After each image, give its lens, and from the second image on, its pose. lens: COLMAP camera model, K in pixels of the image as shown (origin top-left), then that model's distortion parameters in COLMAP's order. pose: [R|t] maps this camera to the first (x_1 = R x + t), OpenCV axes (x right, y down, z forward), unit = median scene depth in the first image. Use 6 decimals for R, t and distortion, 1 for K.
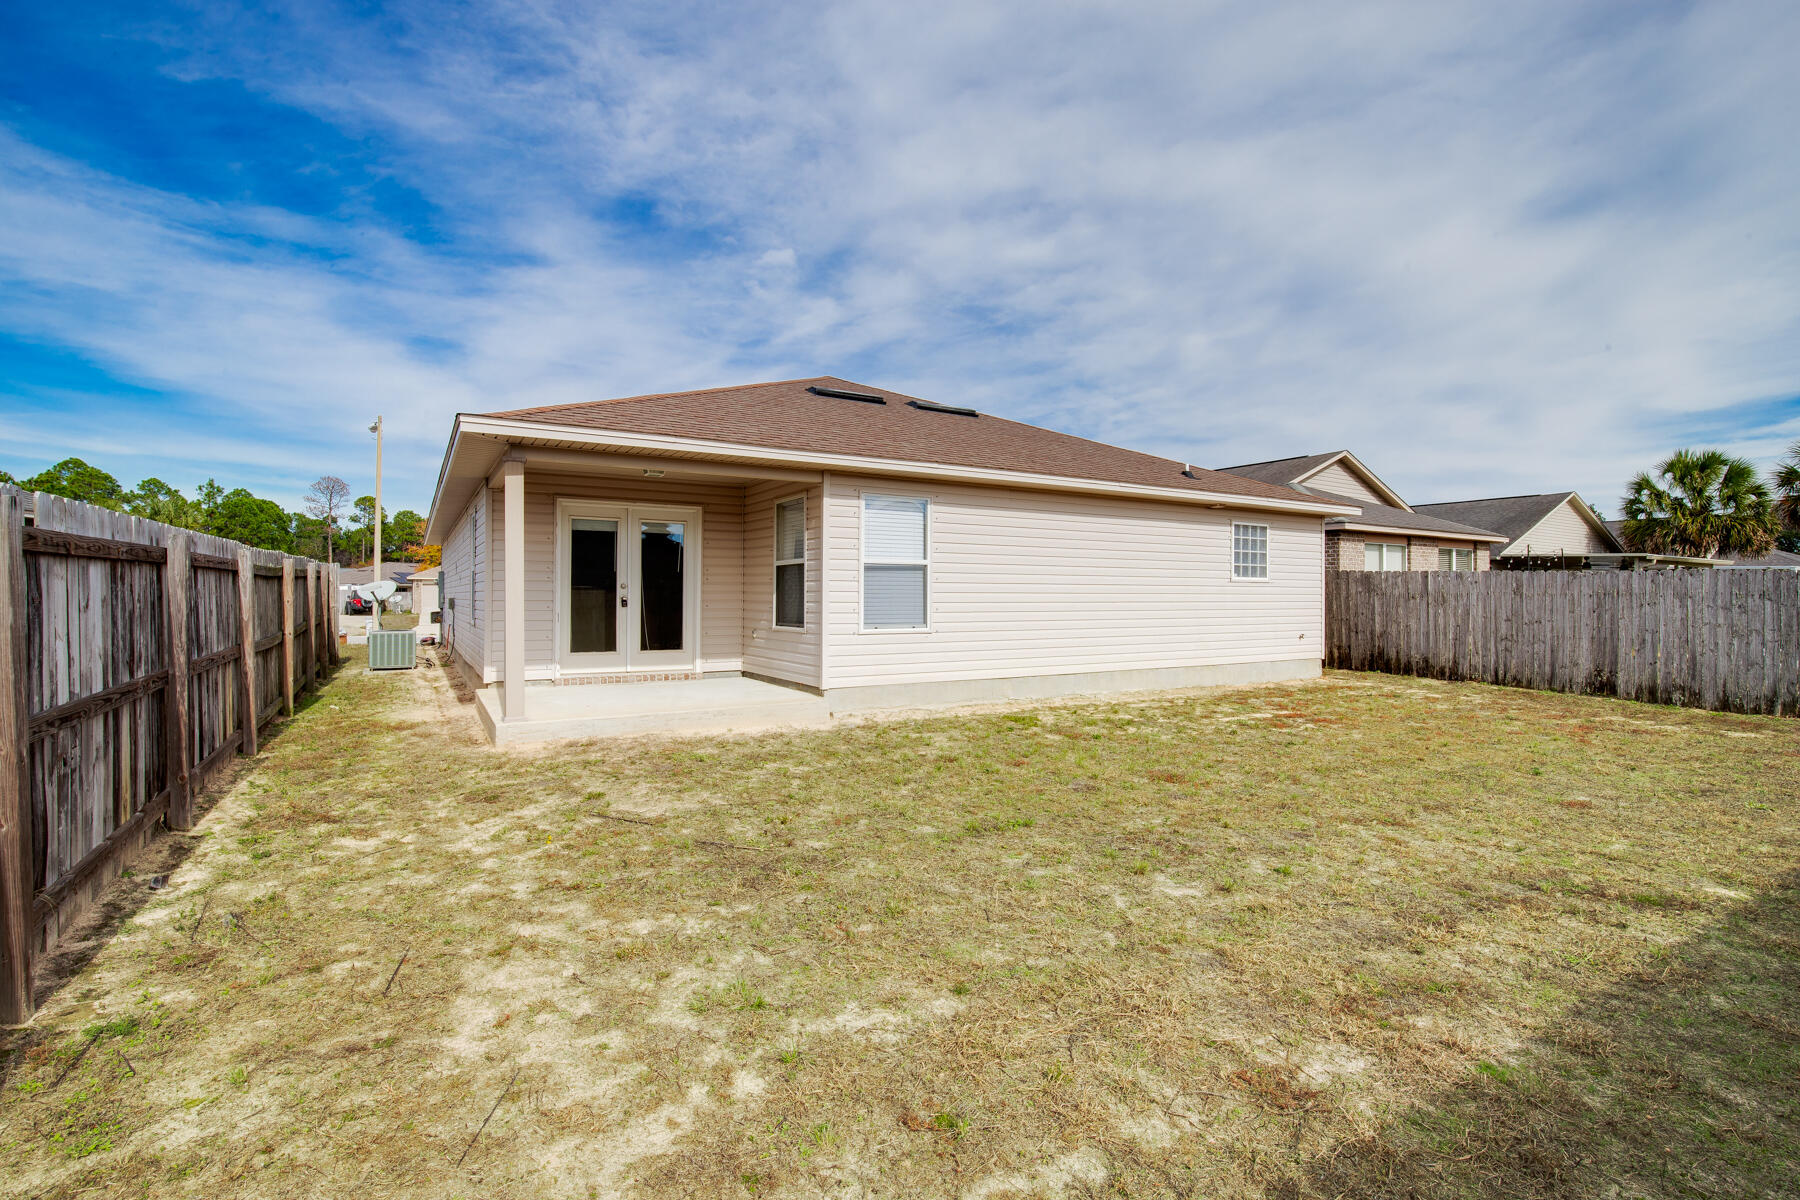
lens RADIAL K [[822.4, 0, 901.5], [0, 822.4, 603.4], [0, 0, 1]] dist [-0.017422, 0.001599]
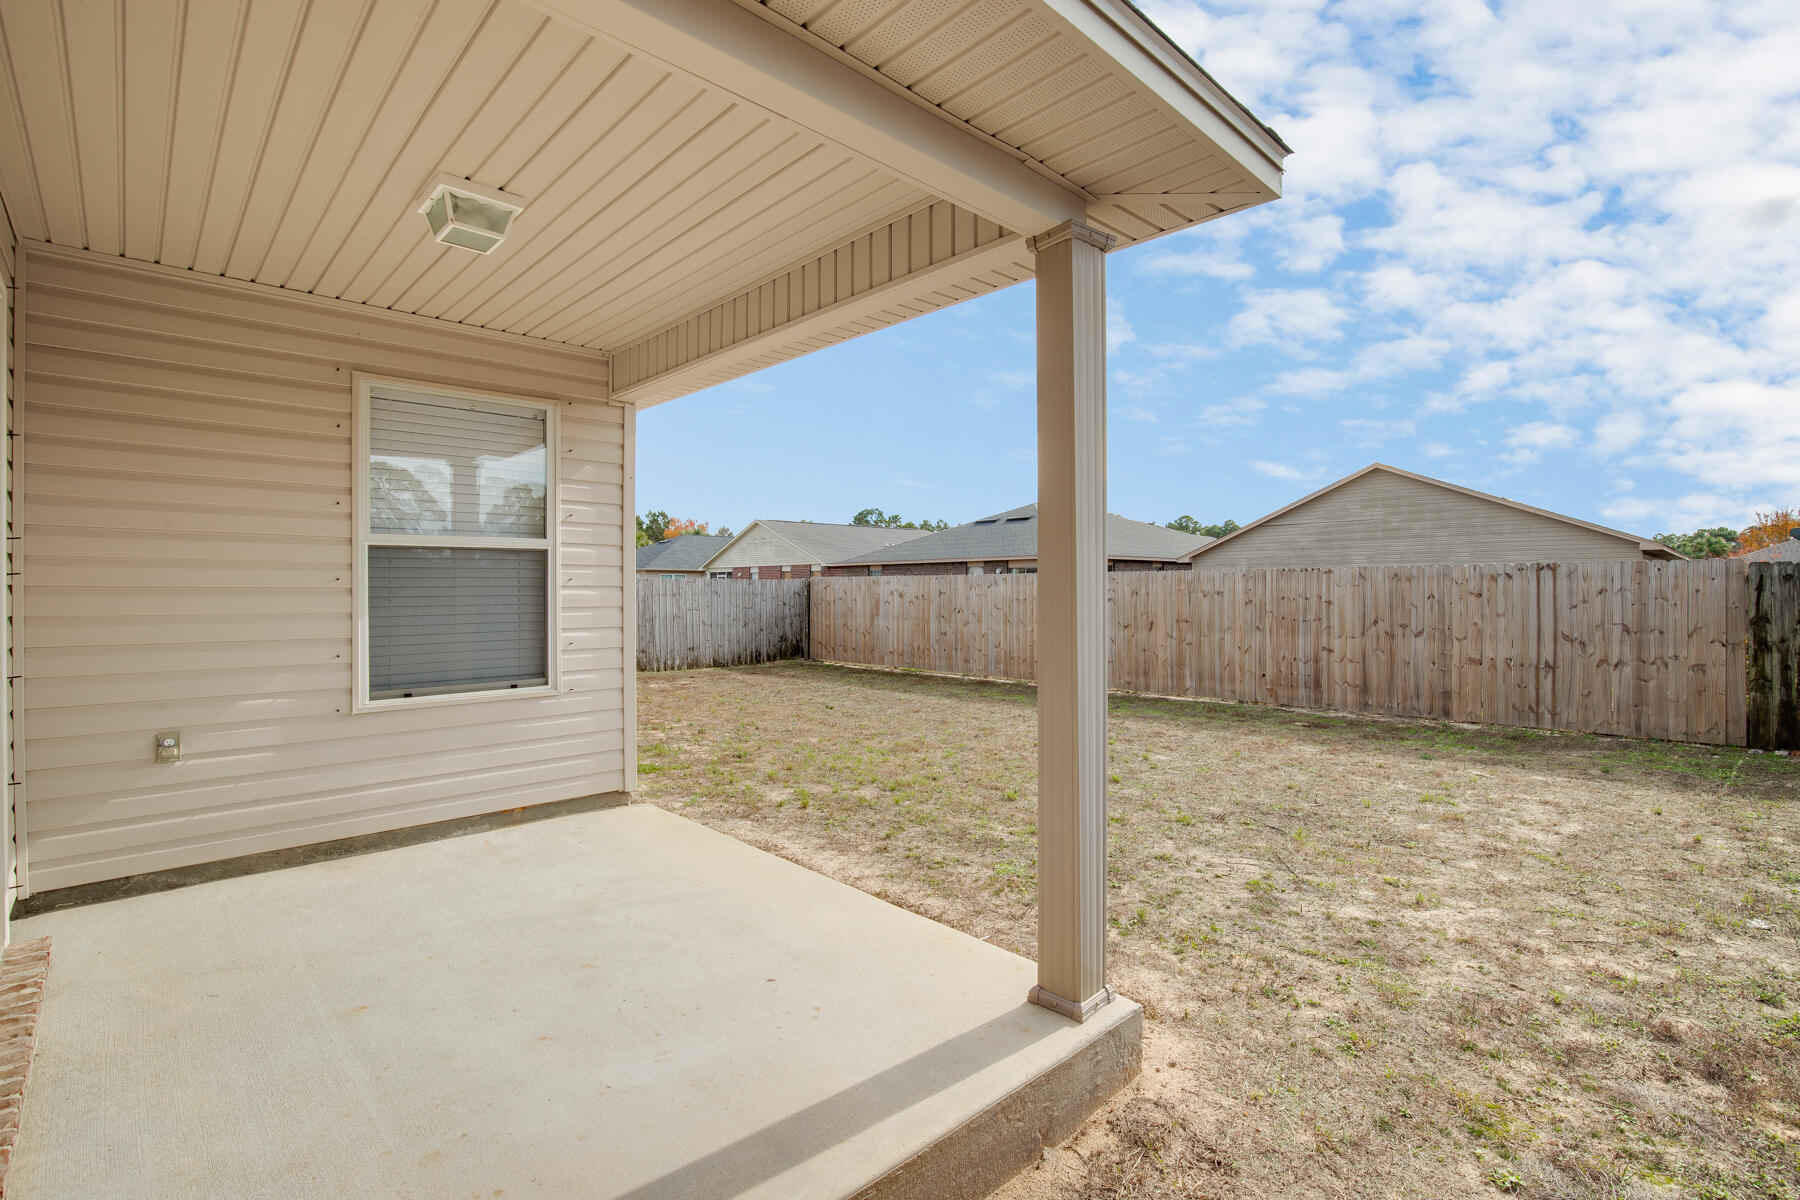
lens RADIAL K [[822.4, 0, 891.8], [0, 822.4, 599.6], [0, 0, 1]] dist [-0.017422, 0.001599]
pose [[-0.215096, -0.005065, 0.976580, -1.187450], [0.010304, 0.999919, 0.007456, -0.041853], [-0.976539, 0.011666, -0.215026, 1.712481]]
